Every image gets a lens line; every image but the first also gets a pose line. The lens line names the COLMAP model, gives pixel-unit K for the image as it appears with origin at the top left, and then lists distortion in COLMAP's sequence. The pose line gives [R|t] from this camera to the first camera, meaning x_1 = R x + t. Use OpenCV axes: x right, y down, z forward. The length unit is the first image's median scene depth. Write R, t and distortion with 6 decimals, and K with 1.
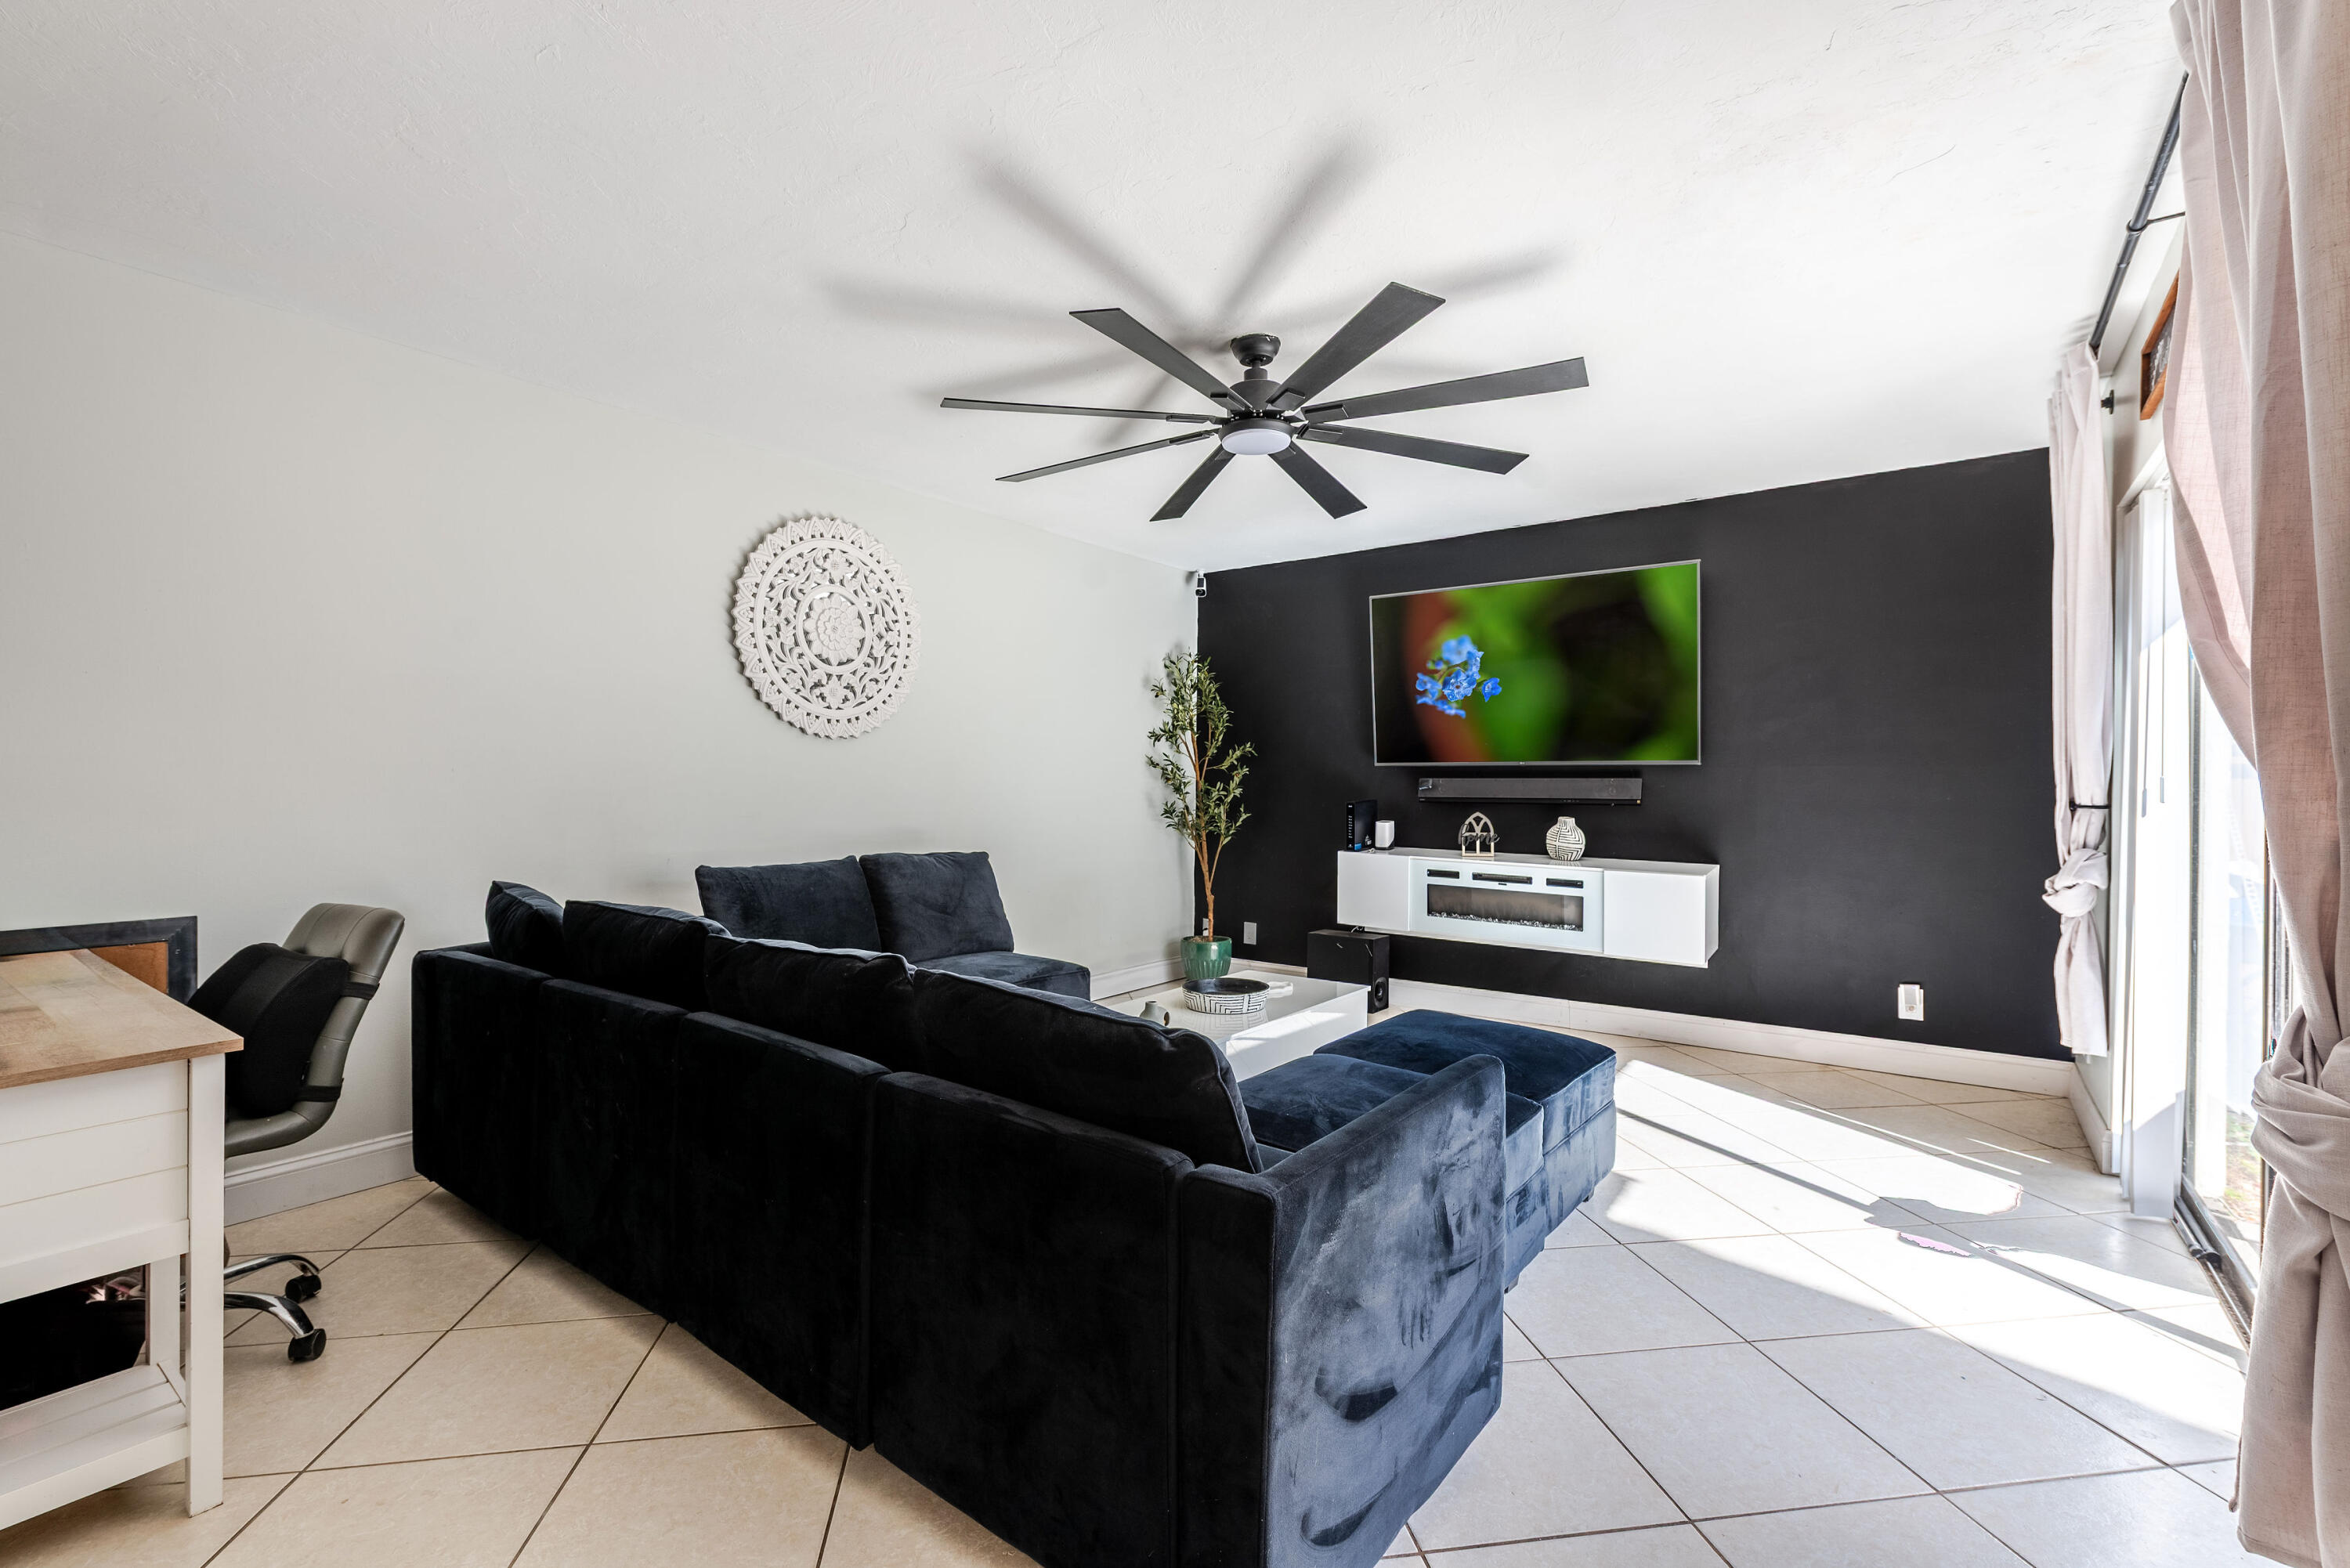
lens RADIAL K [[1006.6, 0, 1165.2], [0, 1006.6, 773.3], [0, 0, 1]] dist [0.001220, 0.000134]
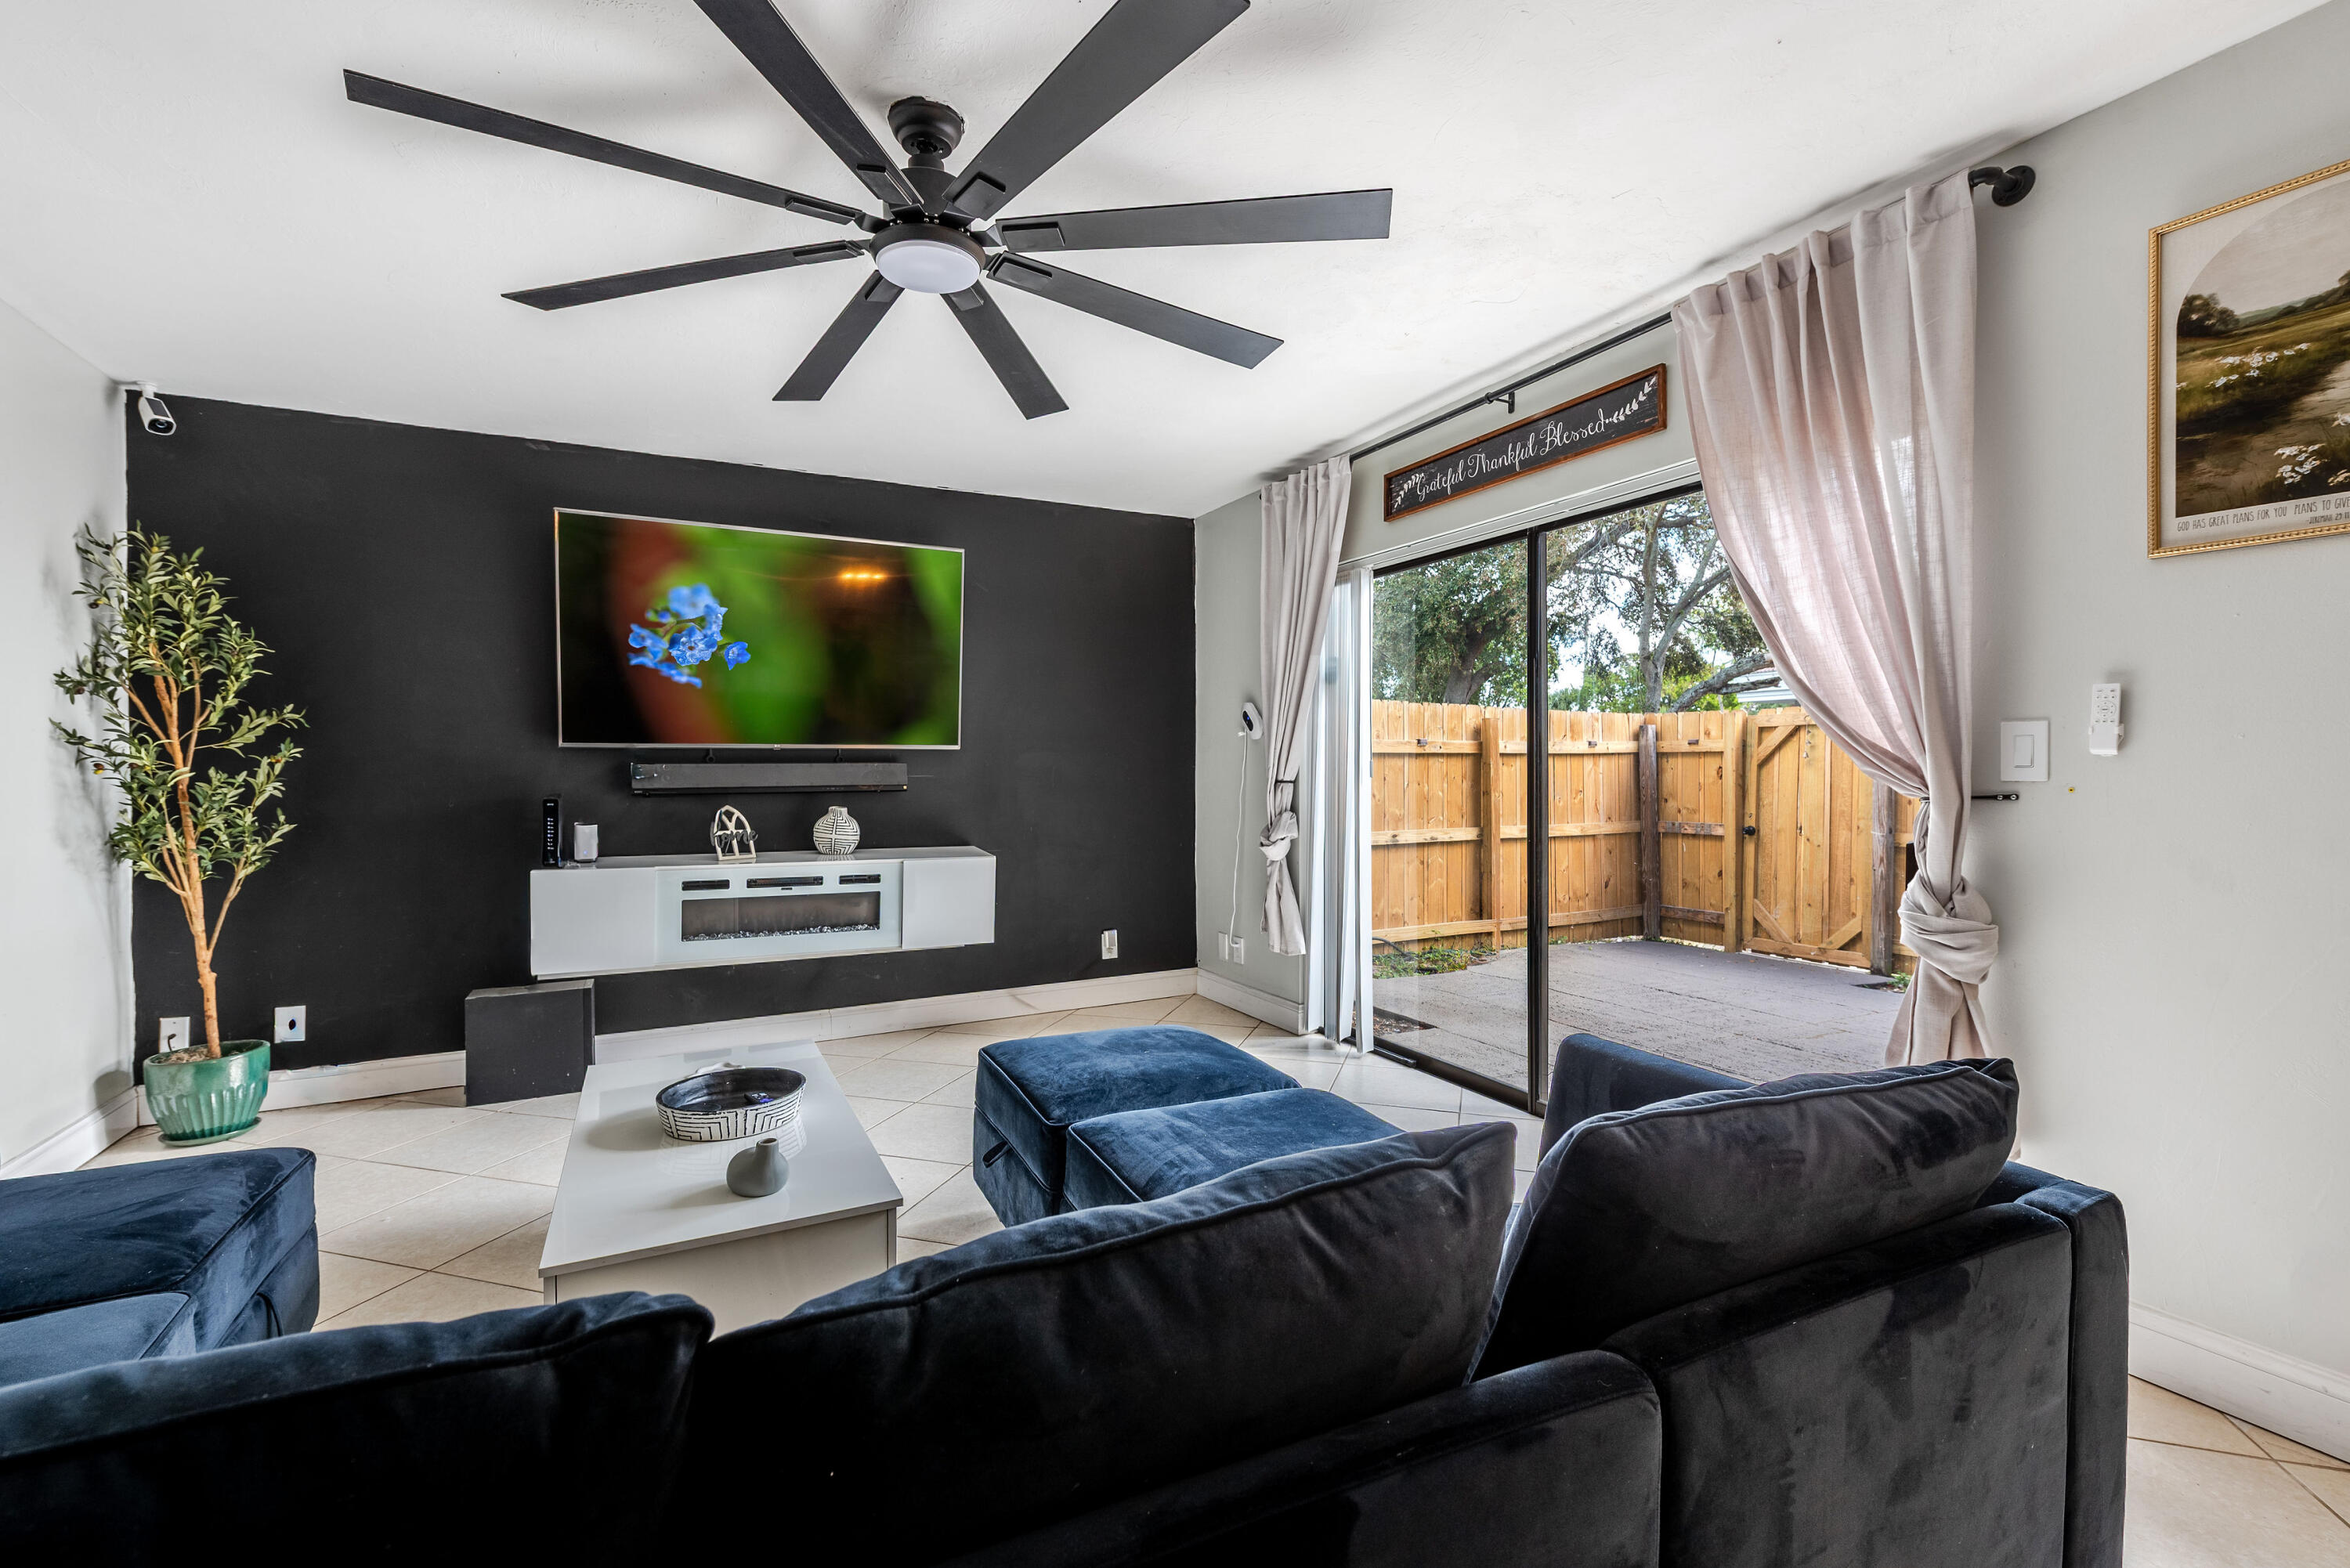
lens RADIAL K [[1002.5, 0, 1180.0], [0, 1002.5, 778.2], [0, 0, 1]] dist [-0.002984, -0.000379]
pose [[0.443065, -0.014983, 0.896365, -0.302772], [0.001210, 0.999869, 0.016114, 0.005139], [-0.896489, -0.006055, 0.443025, 0.377165]]
